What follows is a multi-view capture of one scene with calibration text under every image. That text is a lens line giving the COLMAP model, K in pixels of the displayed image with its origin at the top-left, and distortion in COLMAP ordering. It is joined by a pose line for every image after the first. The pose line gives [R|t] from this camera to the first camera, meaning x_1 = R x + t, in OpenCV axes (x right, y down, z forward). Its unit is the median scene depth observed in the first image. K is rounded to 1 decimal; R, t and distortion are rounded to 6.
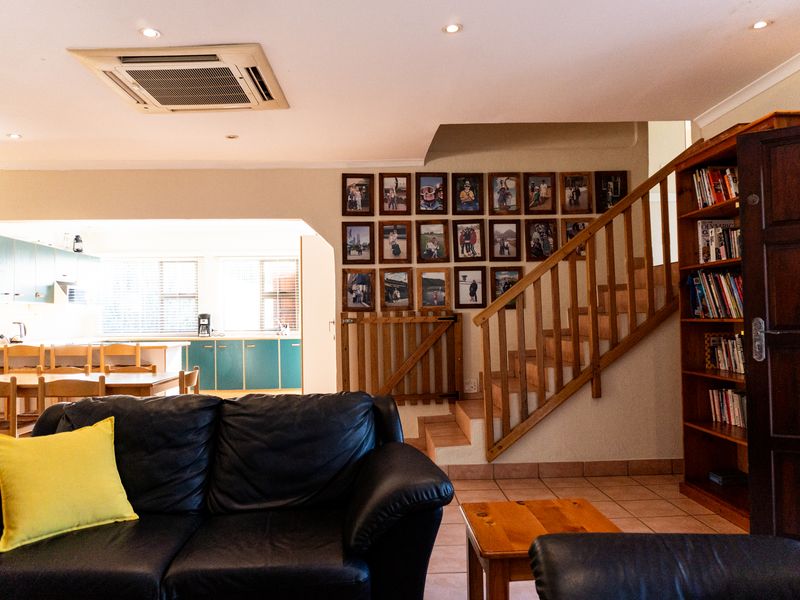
lens RADIAL K [[624.2, 0, 400.4], [0, 624.2, 299.1], [0, 0, 1]] dist [-0.000983, -0.010176]
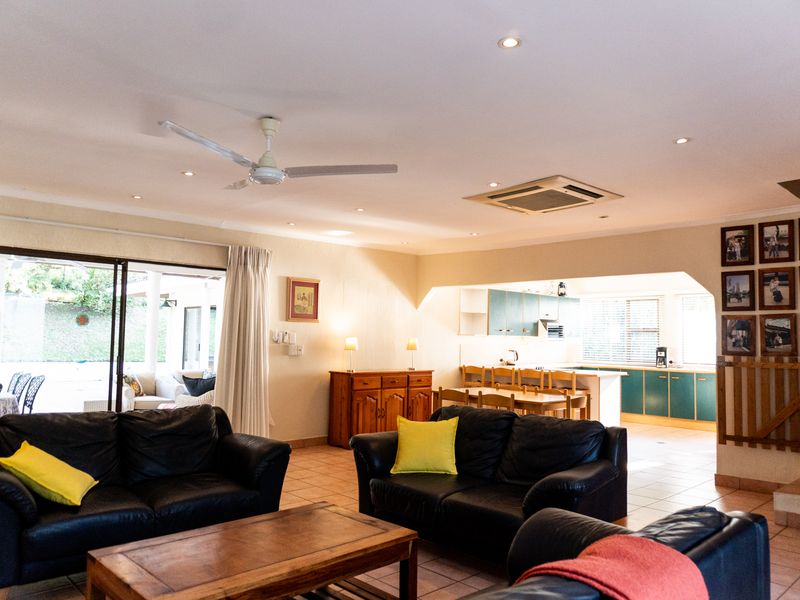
lens RADIAL K [[624.2, 0, 401.3], [0, 624.2, 300.8], [0, 0, 1]] dist [-0.000983, -0.010176]
pose [[0.658009, -0.020911, -0.752720, 0.355667], [-0.002373, 0.999552, -0.029843, -0.039852], [0.753006, 0.021423, 0.657664, -0.133757]]
